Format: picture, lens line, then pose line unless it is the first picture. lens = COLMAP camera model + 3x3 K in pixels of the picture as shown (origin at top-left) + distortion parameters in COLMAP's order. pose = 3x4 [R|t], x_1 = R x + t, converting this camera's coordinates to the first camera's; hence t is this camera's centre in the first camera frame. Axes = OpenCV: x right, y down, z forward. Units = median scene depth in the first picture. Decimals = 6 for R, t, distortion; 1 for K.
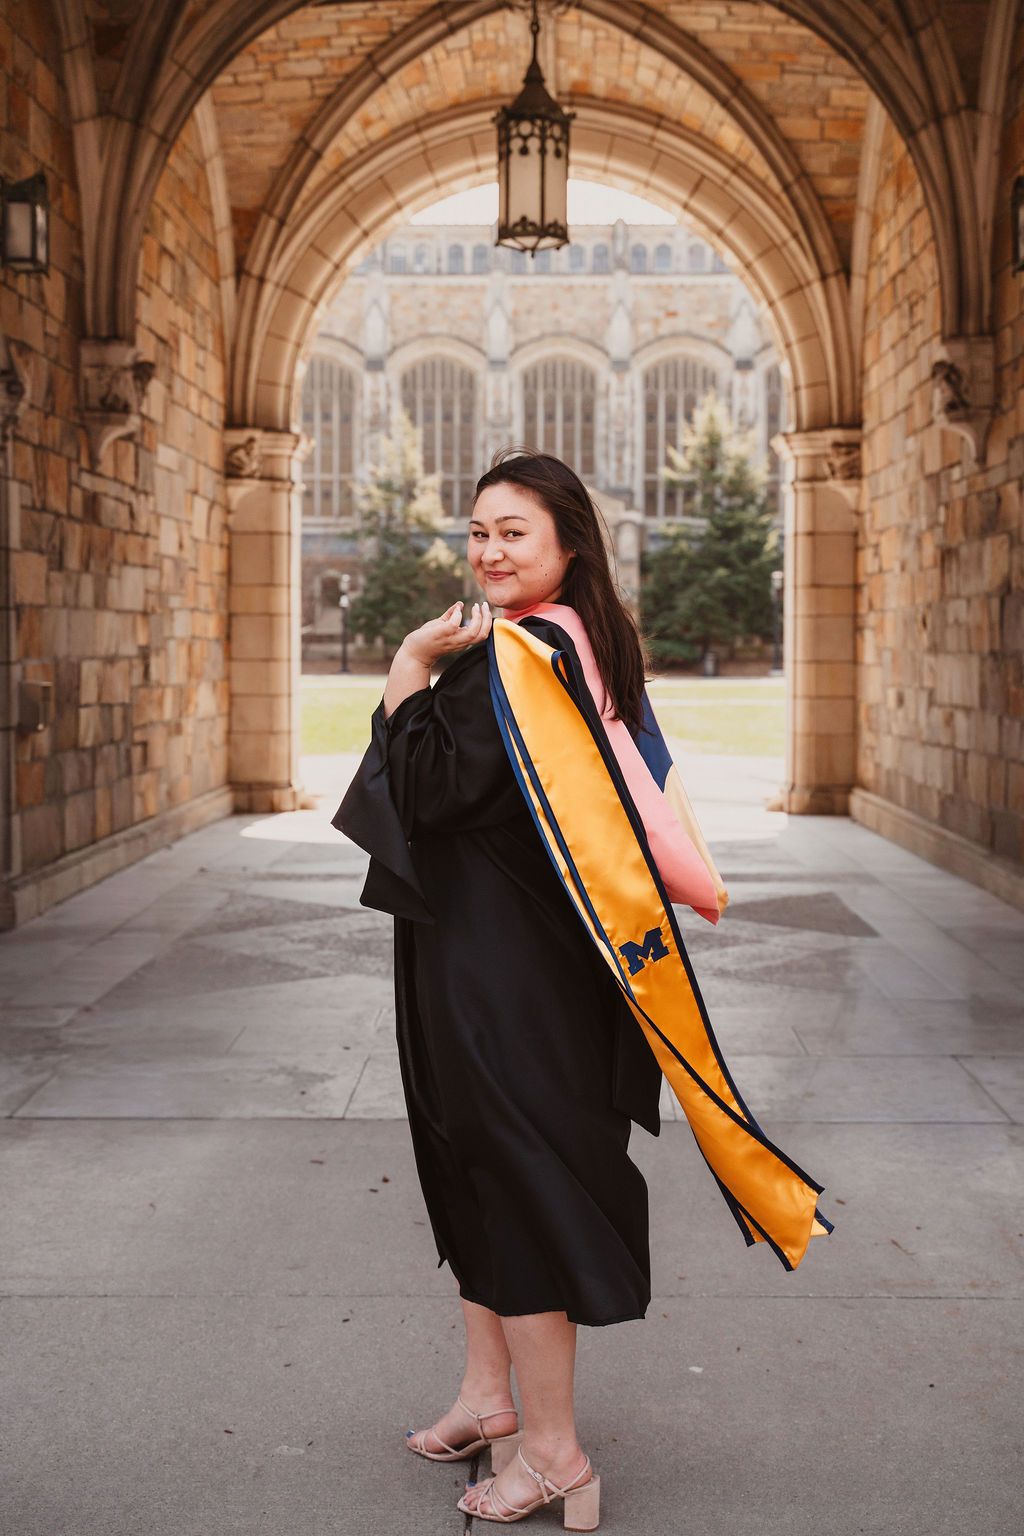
lens RADIAL K [[2194.8, 0, 527.9], [0, 2194.8, 745.4], [0, 0, 1]] dist [0.096797, 0.000000]
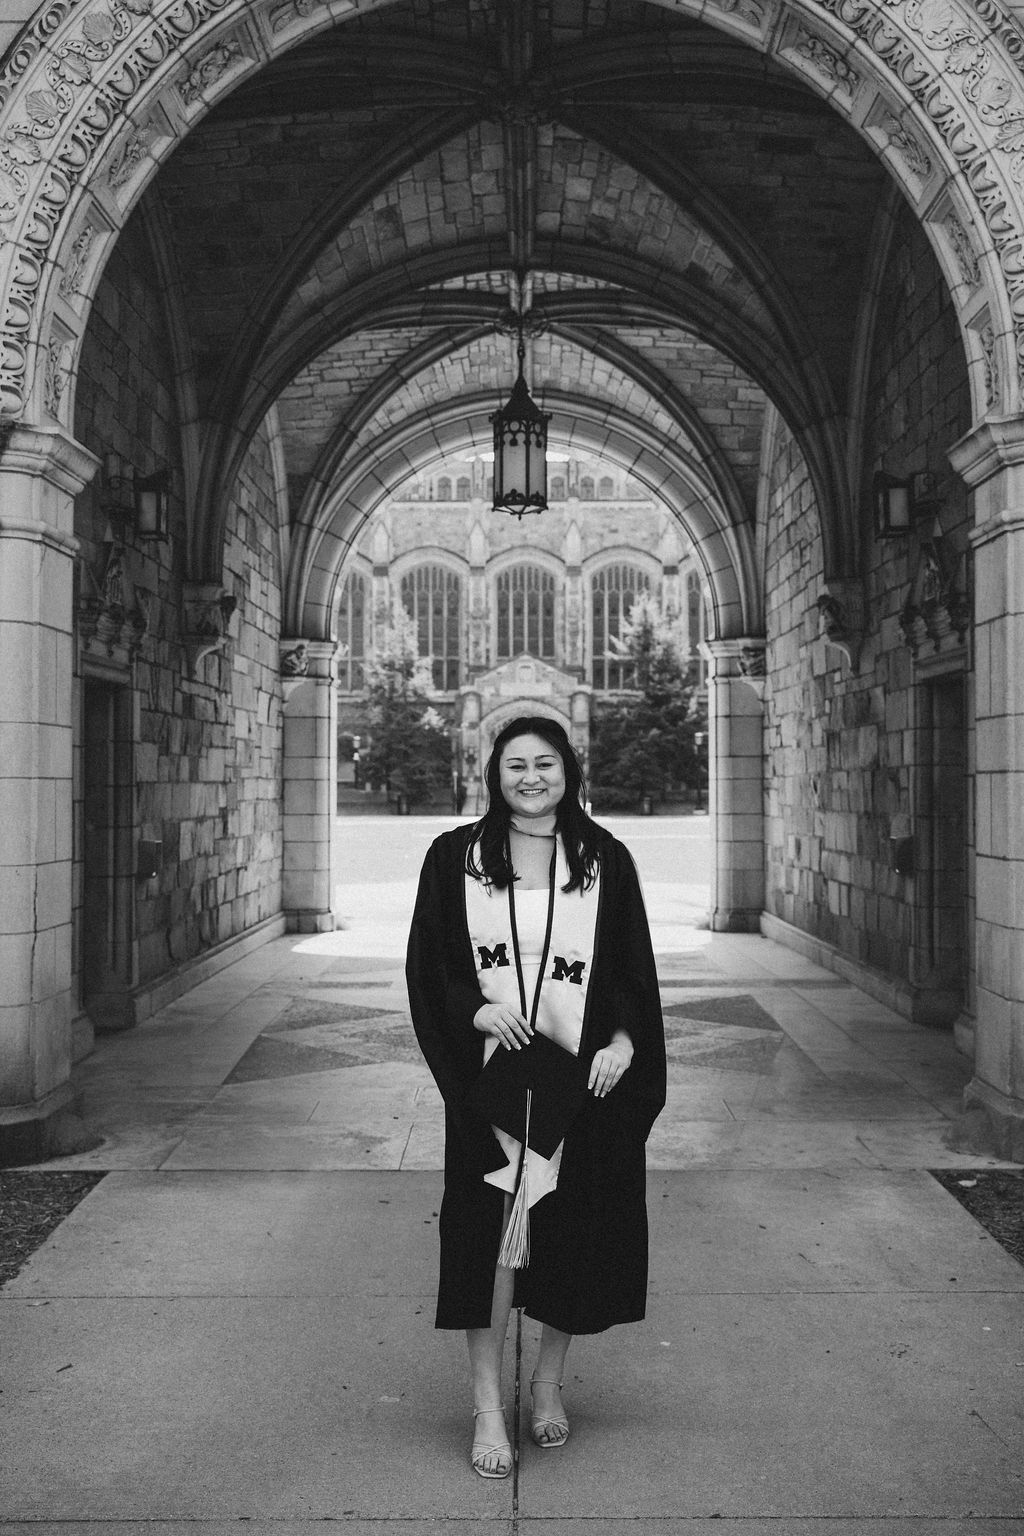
lens RADIAL K [[1771.9, 0, 527.8], [0, 1771.9, 759.6], [0, 0, 1]] dist [0.003444, 0.000000]
pose [[0.999836, -0.003557, 0.017747, -0.009551], [0.004610, 0.998209, -0.059649, -0.008373], [-0.017503, 0.059721, 0.998062, -0.050216]]
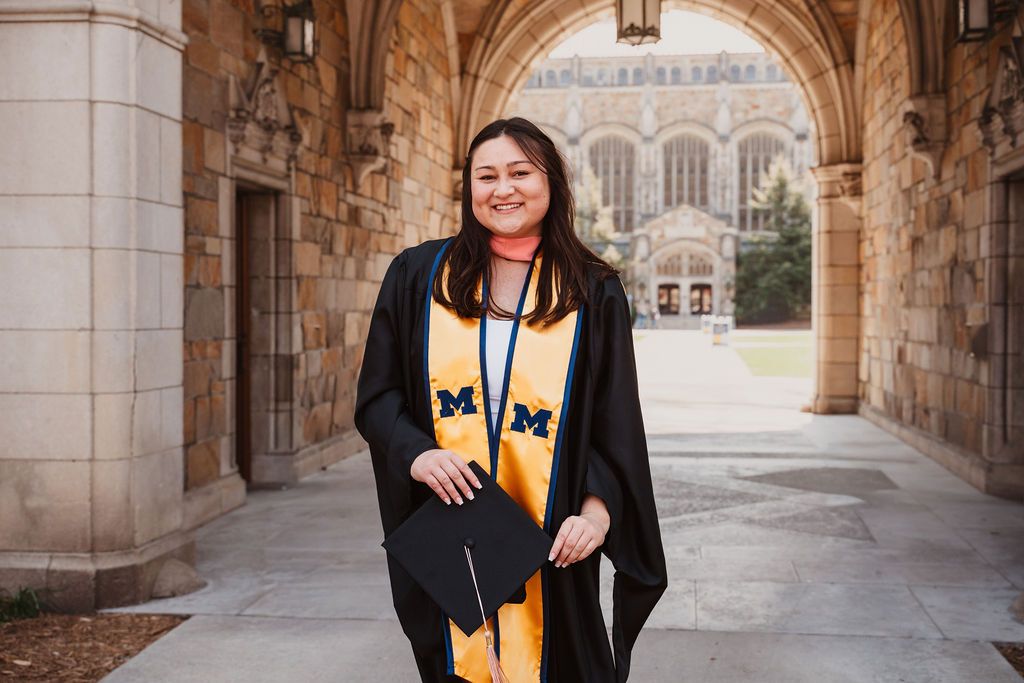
lens RADIAL K [[1308.0, 0, 519.1], [0, 1308.0, 341.7], [0, 0, 1]] dist [0.061289, 0.000000]
pose [[0.992884, 0.000486, -0.119081, 0.023270], [-0.003288, 0.999722, -0.023332, 0.002872], [0.119037, 0.023557, 0.992610, 0.064753]]
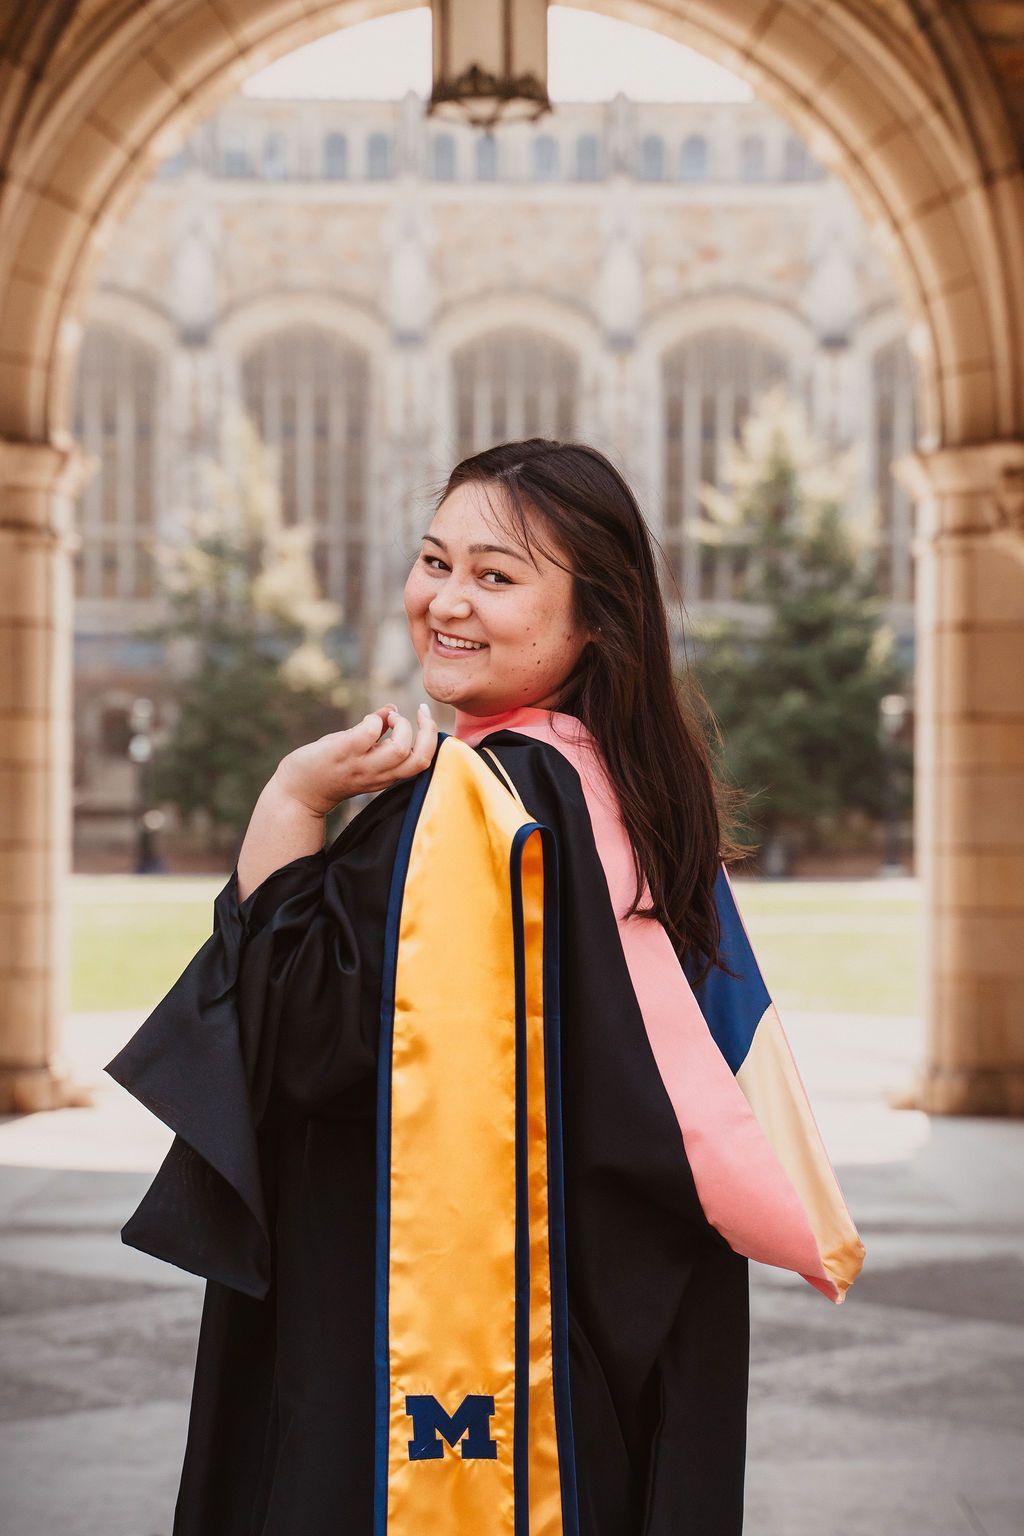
lens RADIAL K [[3800.1, 0, 556.2], [0, 3800.1, 846.8], [0, 0, 1]] dist [0.311670, 0.000000]
pose [[0.999652, 0.001362, 0.026355, -0.003875], [-0.000283, 0.999163, -0.040894, 0.001920], [-0.026389, 0.040872, 0.998816, 0.012899]]
